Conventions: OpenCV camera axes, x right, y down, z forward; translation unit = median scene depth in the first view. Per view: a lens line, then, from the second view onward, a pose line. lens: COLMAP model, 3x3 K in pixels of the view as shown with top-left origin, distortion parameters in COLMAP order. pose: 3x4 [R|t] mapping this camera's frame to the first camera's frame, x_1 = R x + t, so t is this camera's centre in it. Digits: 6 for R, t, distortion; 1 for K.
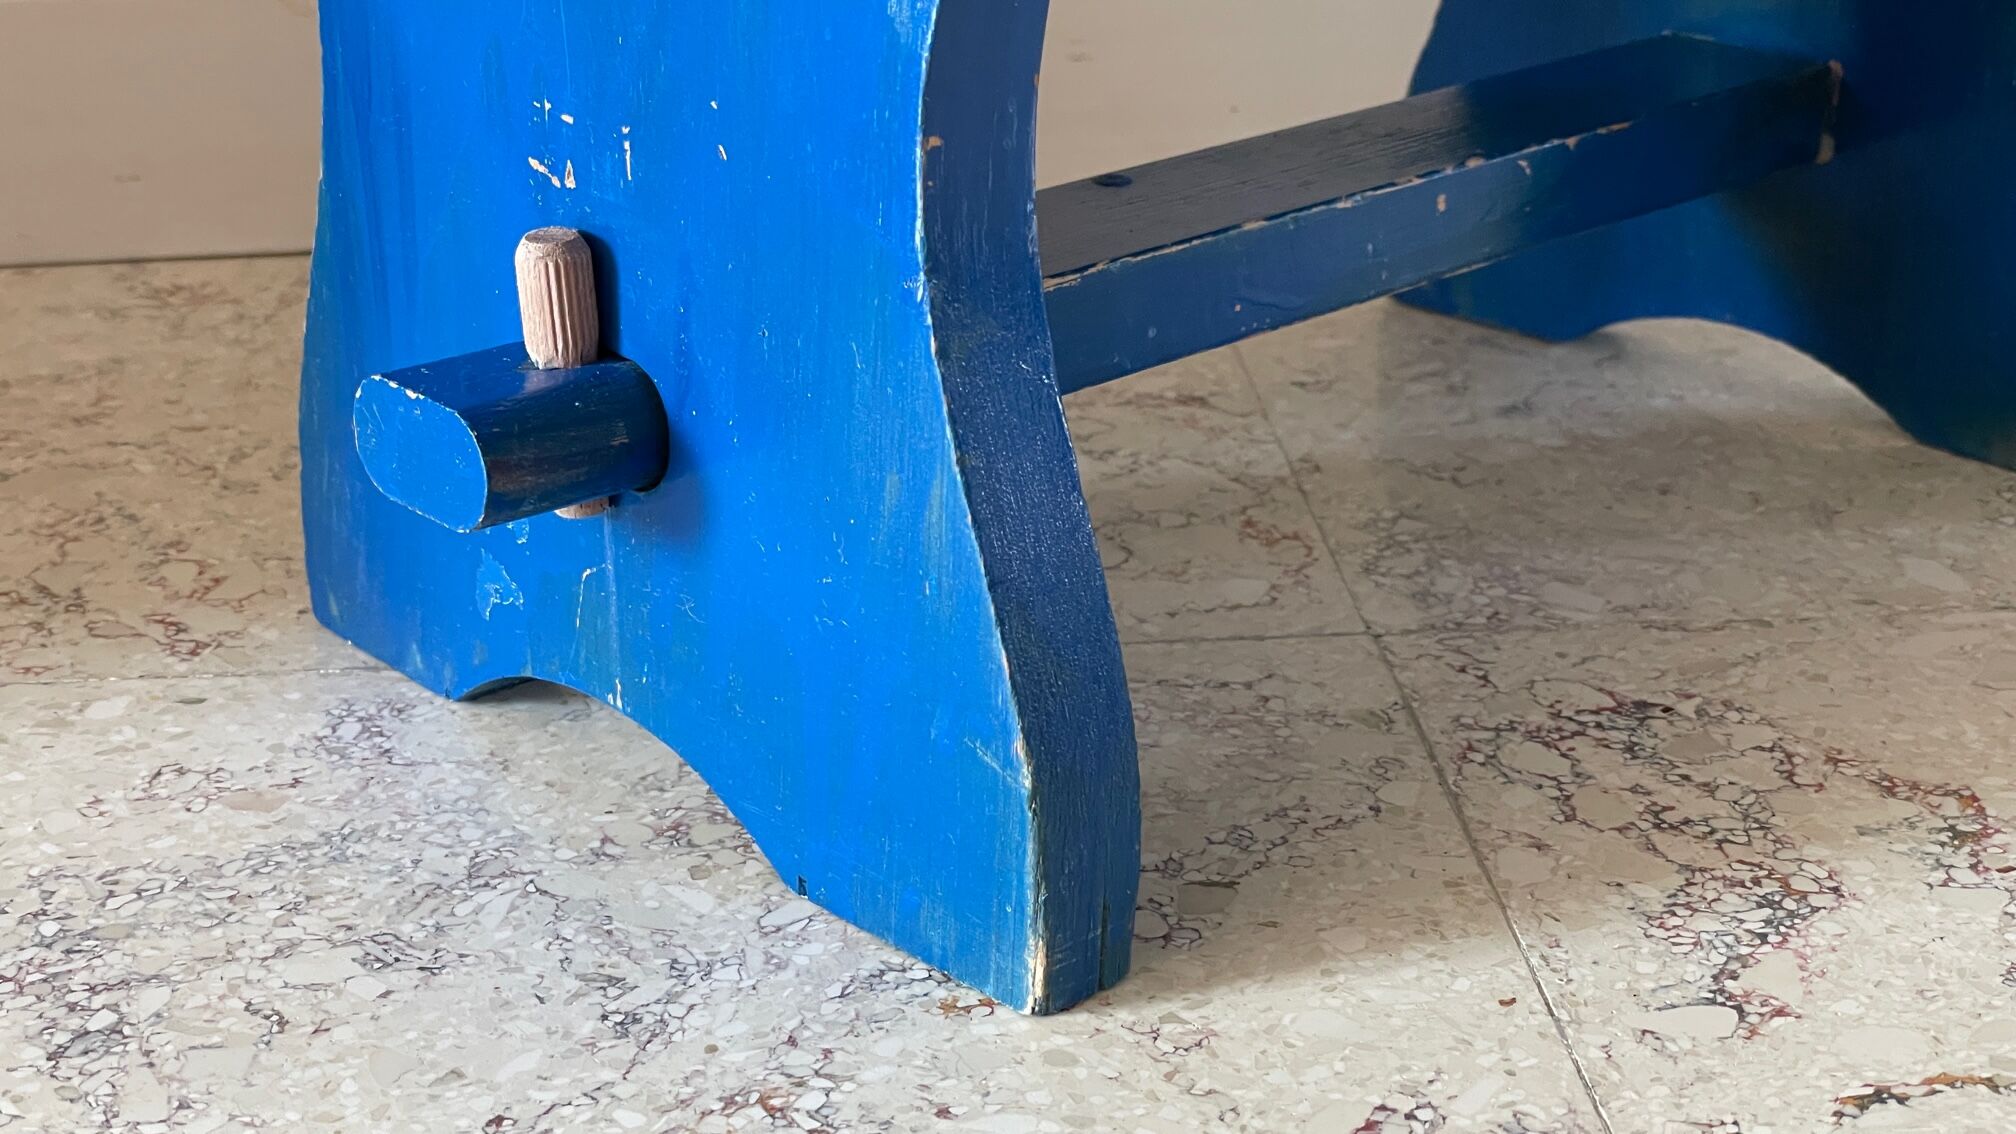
lens RADIAL K [[3048.5, 0, 970.4], [0, 3048.5, 592.6], [0, 0, 1]] dist [0.089069, 0.000000]
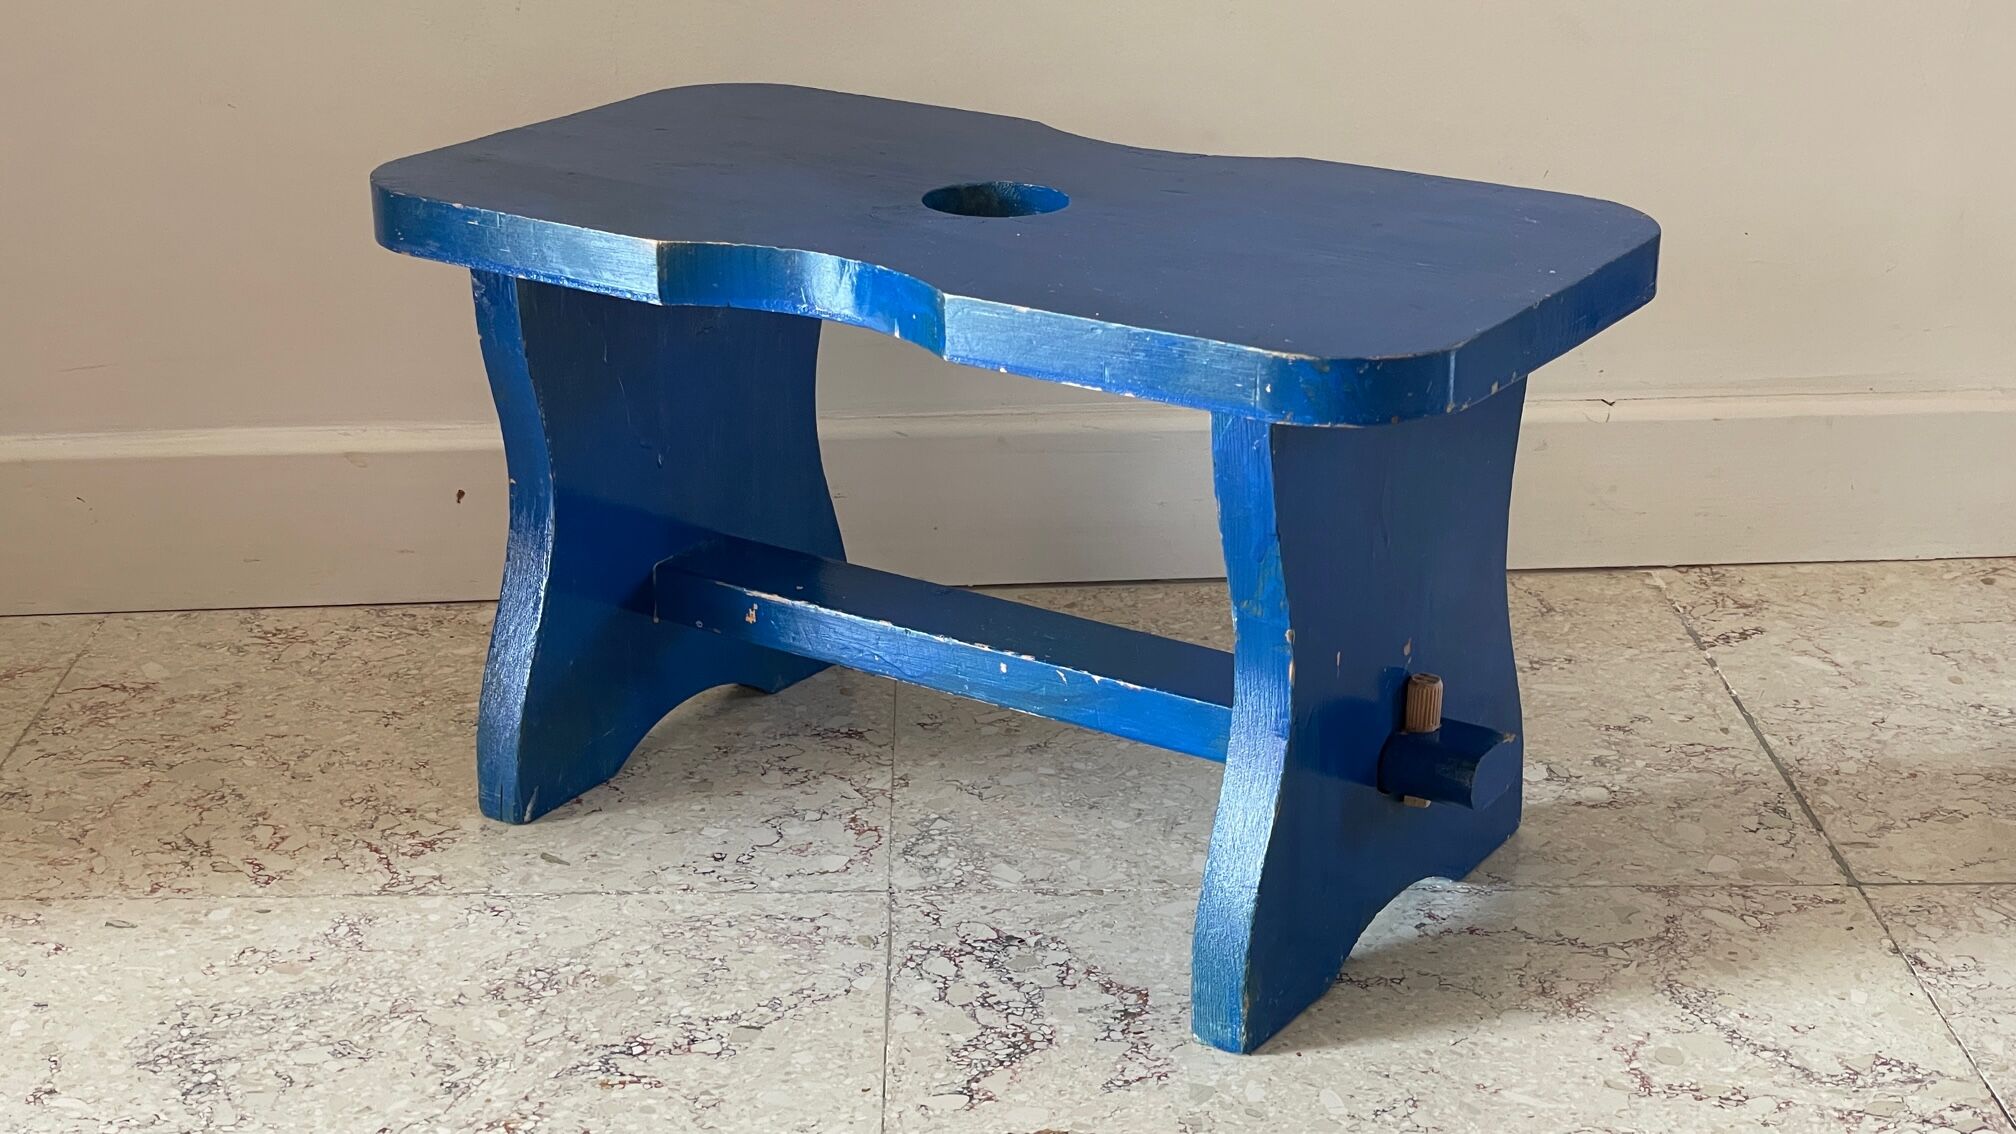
lens RADIAL K [[3048.5, 0, 989.2], [0, 3048.5, 552.4], [0, 0, 1]] dist [0.089069, 0.000000]
pose [[0.998831, 0.028506, -0.039035, 0.280851], [-0.029969, 0.998850, -0.037432, -0.136596], [0.037923, 0.038558, 0.998536, -0.951598]]
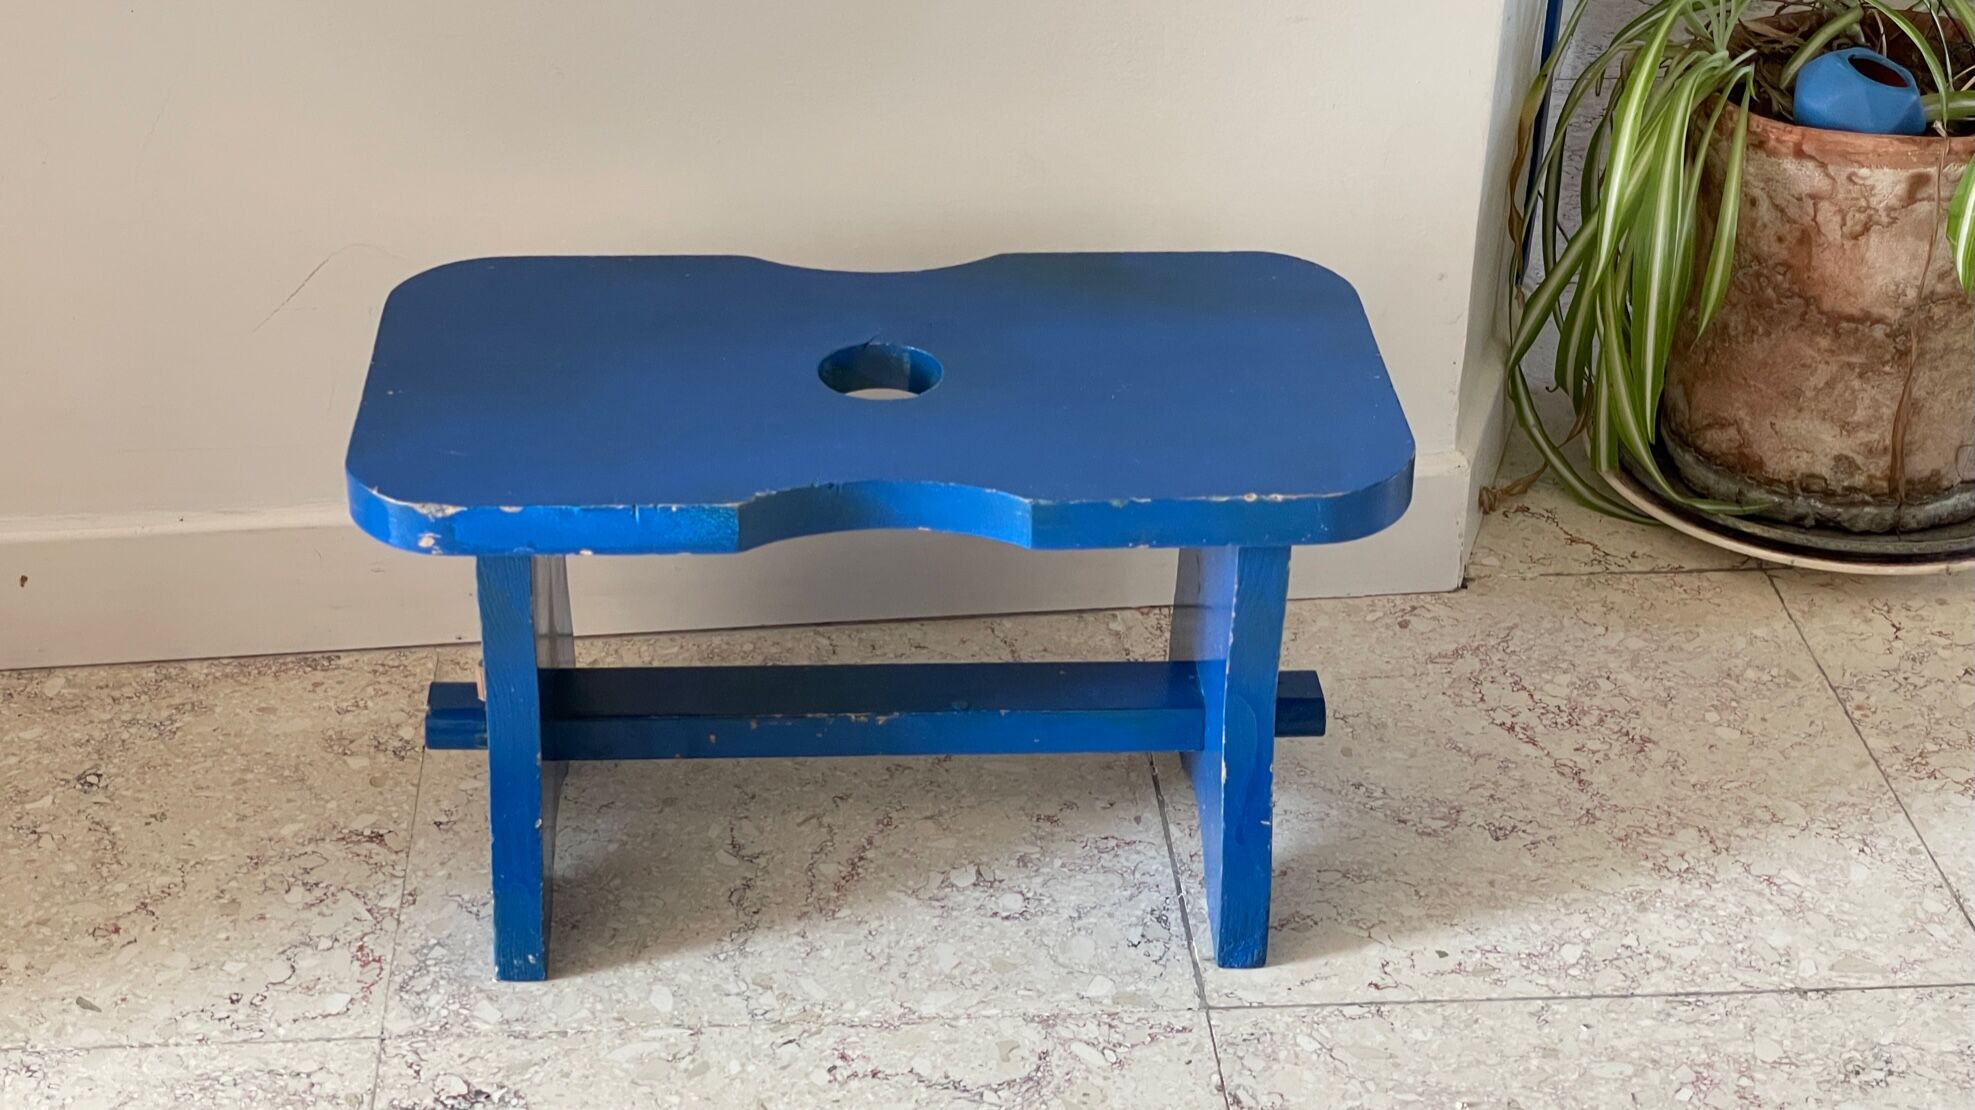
lens RADIAL K [[2986.5, 0, 991.4], [0, 2986.5, 611.9], [0, 0, 1]] dist [0.089069, 0.000000]
pose [[0.999238, 0.024060, 0.030736, 0.532860], [-0.028817, 0.985855, 0.165105, -0.704811], [-0.026328, -0.165865, 0.985797, -1.157561]]
